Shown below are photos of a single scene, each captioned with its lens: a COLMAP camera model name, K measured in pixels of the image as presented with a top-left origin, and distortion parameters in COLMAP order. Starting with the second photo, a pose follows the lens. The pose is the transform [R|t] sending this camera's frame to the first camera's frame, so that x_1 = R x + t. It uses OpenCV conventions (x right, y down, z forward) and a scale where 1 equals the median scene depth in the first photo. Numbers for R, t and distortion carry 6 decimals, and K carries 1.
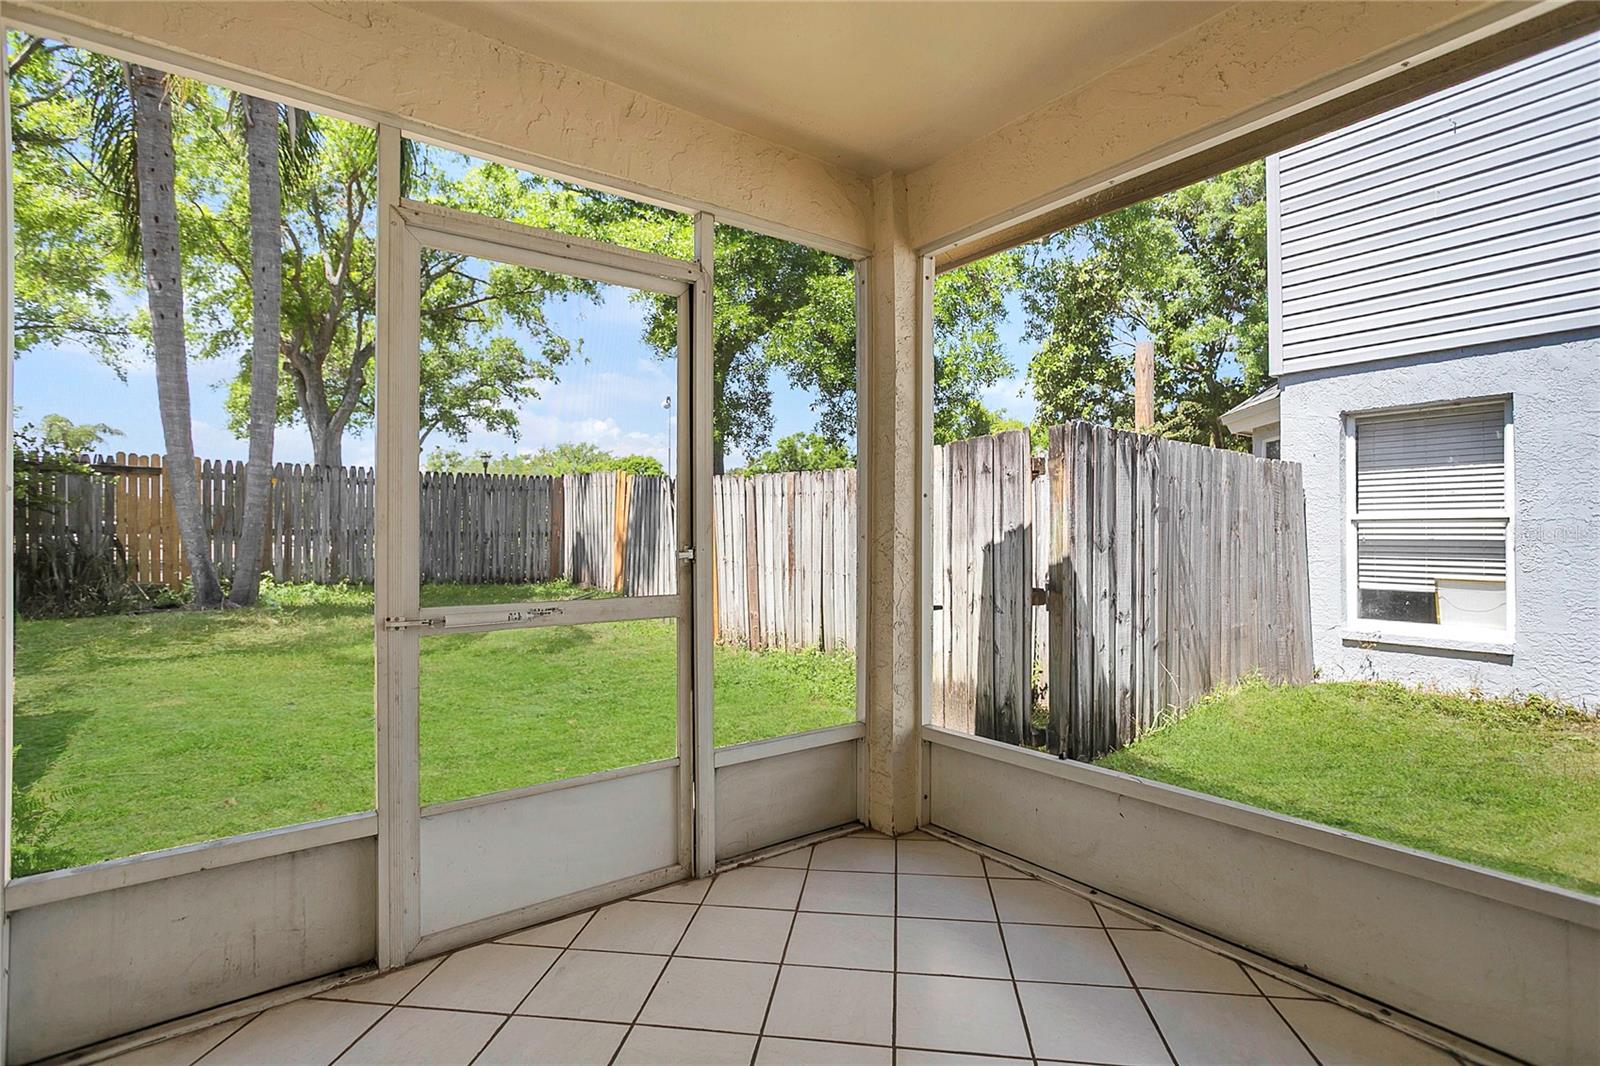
lens RADIAL K [[768.8, 0, 792.7], [0, 768.8, 534.2], [0, 0, 1]] dist [-0.032540, 0.014830]
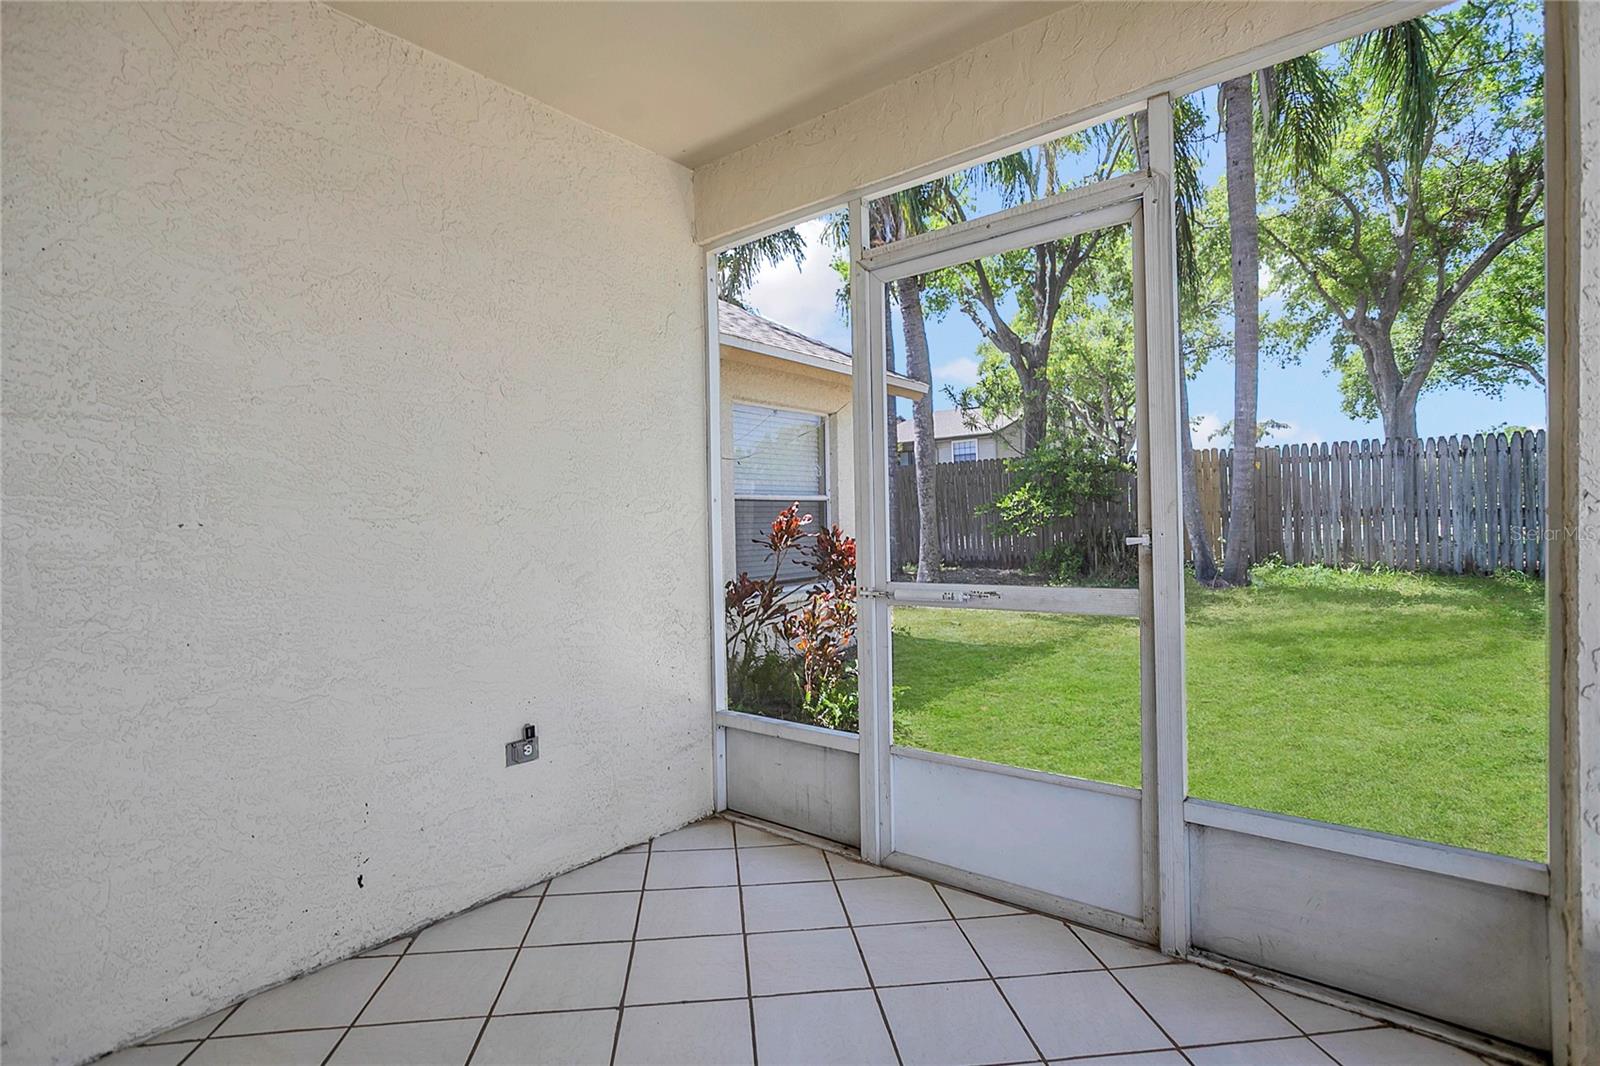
lens RADIAL K [[768.8, 0, 792.7], [0, 768.8, 534.2], [0, 0, 1]] dist [-0.032540, 0.014830]
pose [[0.246138, 0.005606, -0.969219, 0.473495], [0.019194, 0.999759, 0.010657, 0.003974], [0.969045, -0.021226, 0.245971, 0.394737]]
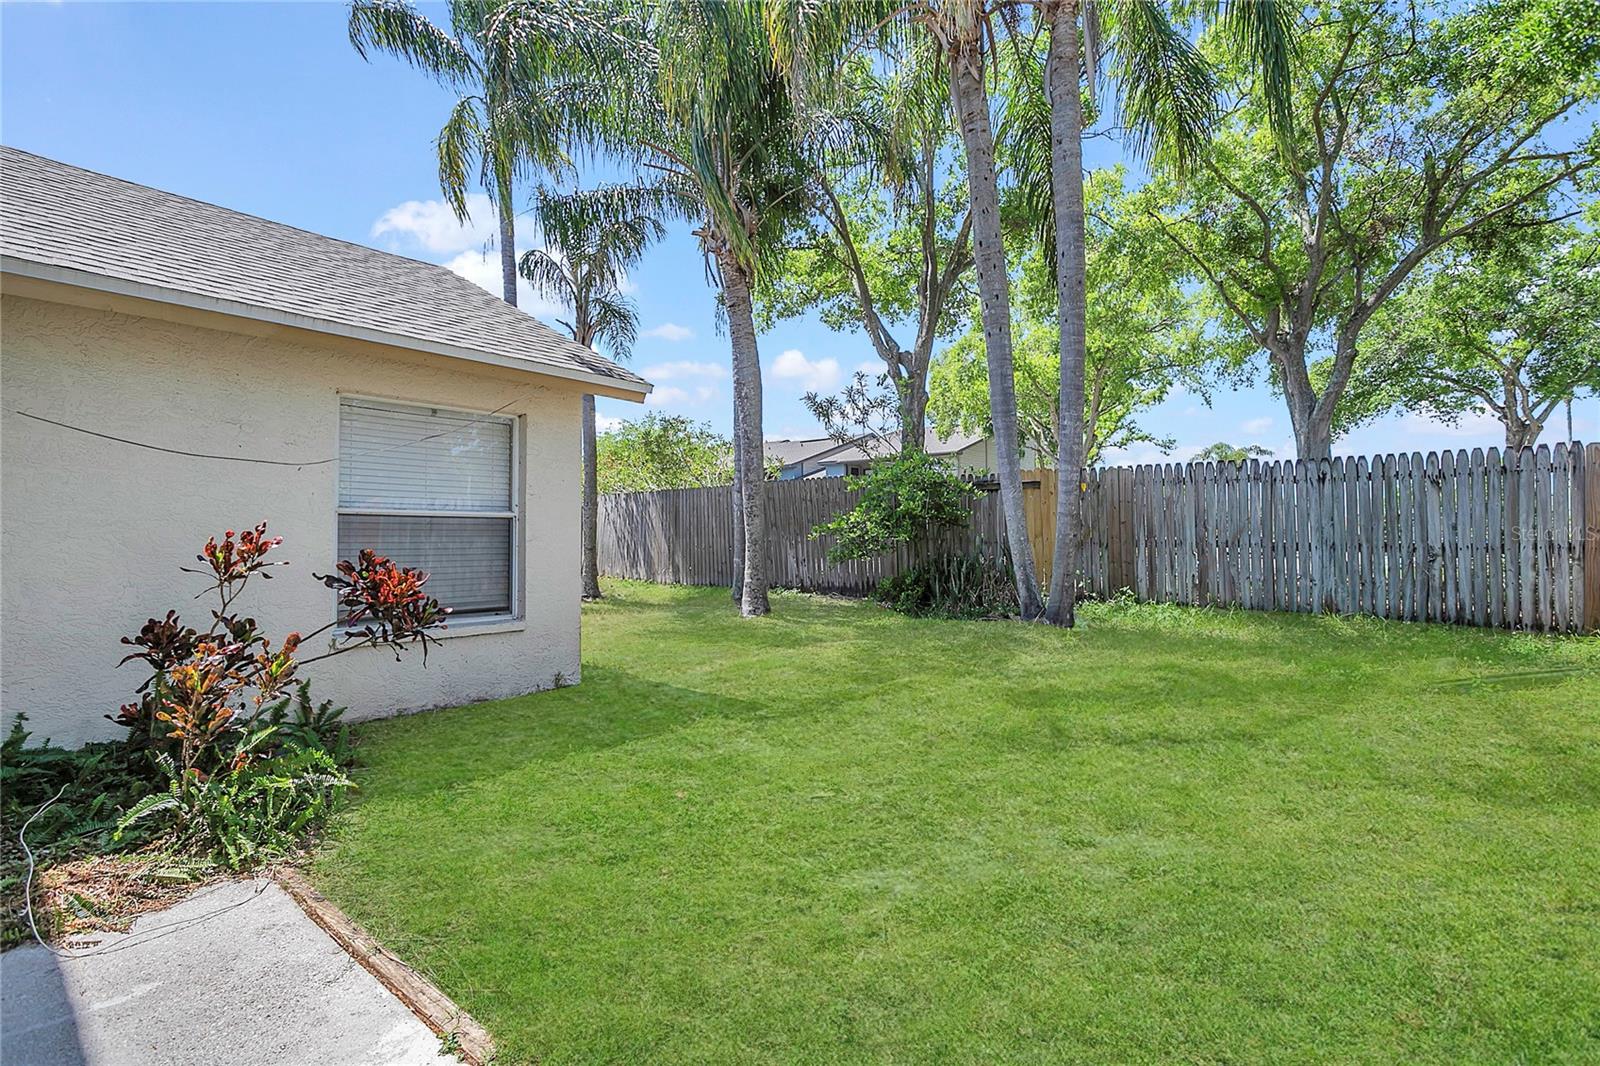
lens RADIAL K [[768.8, 0, 792.7], [0, 768.8, 534.2], [0, 0, 1]] dist [-0.032540, 0.014830]
pose [[0.242830, -0.010141, -0.970016, 0.311799], [-0.003150, 0.999932, -0.011243, -0.007441], [0.970064, 0.005786, 0.242782, 1.323774]]
